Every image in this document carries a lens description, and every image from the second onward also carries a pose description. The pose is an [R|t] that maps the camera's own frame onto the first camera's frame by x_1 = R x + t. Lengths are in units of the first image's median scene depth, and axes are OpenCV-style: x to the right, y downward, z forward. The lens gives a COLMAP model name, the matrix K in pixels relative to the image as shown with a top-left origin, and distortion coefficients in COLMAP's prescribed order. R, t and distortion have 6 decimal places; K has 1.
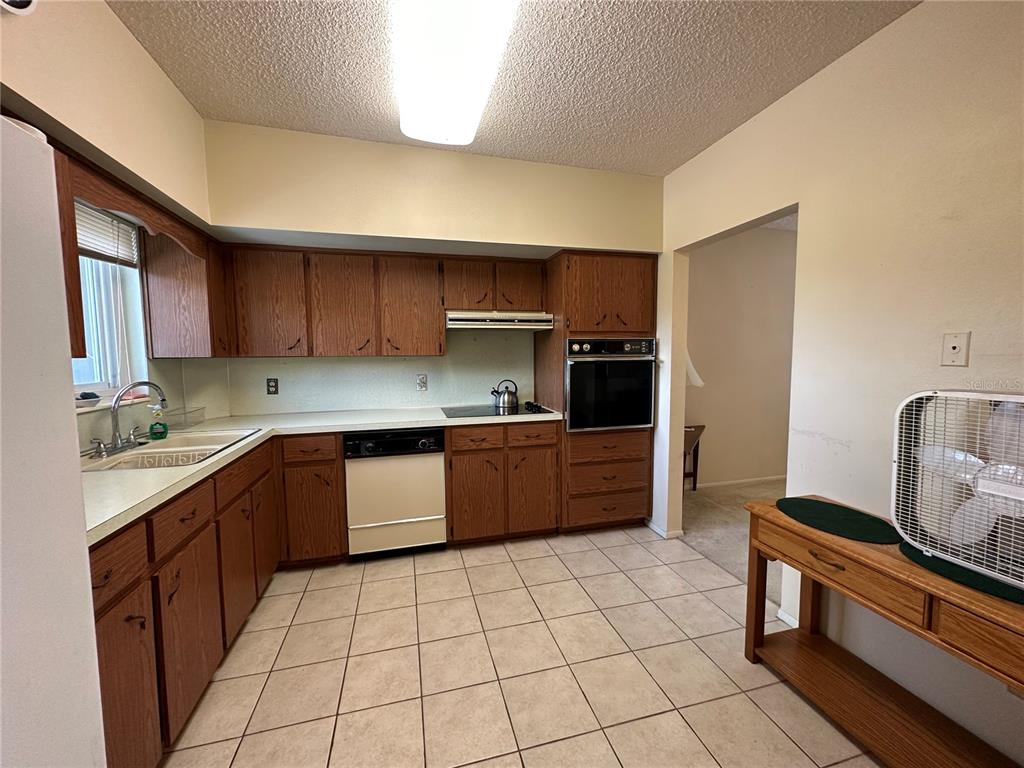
lens RADIAL K [[407.0, 0, 514.3], [0, 407.0, 386.9], [0, 0, 1]] dist [0.001038, -0.000639]
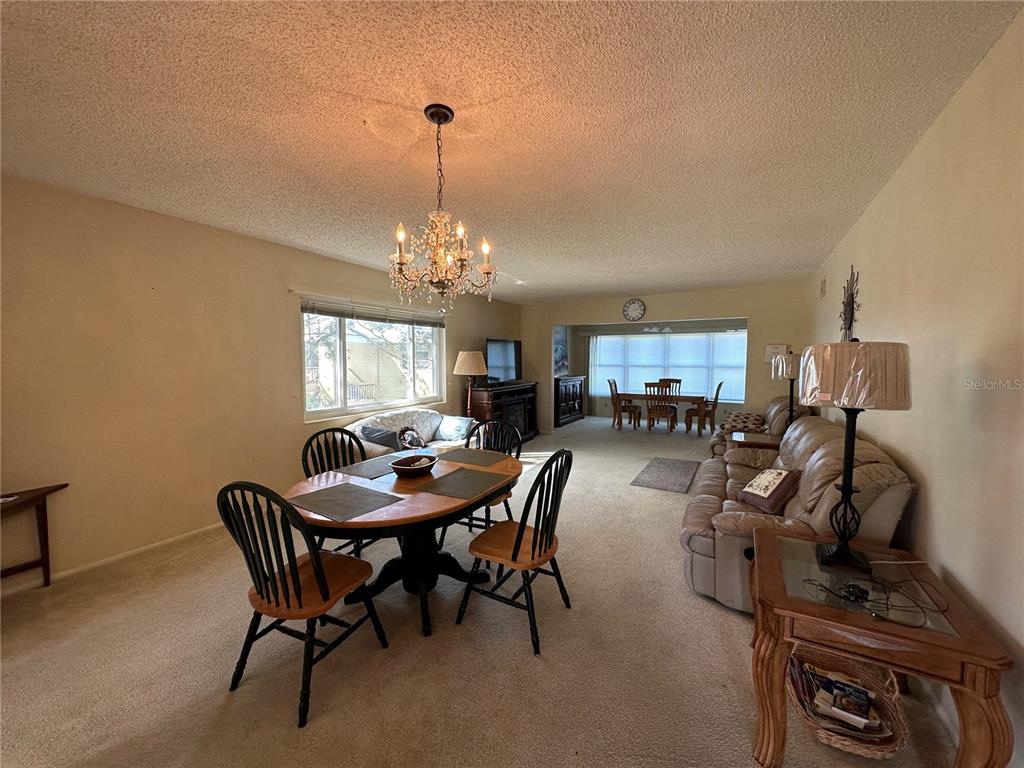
lens RADIAL K [[407.0, 0, 512.2], [0, 407.0, 383.7], [0, 0, 1]] dist [0.001038, -0.000639]
pose [[0.701471, -0.036253, 0.711775, 0.706141], [0.049535, 0.998770, 0.002053, -0.048063], [-0.710974, 0.033817, 0.702404, -0.003985]]
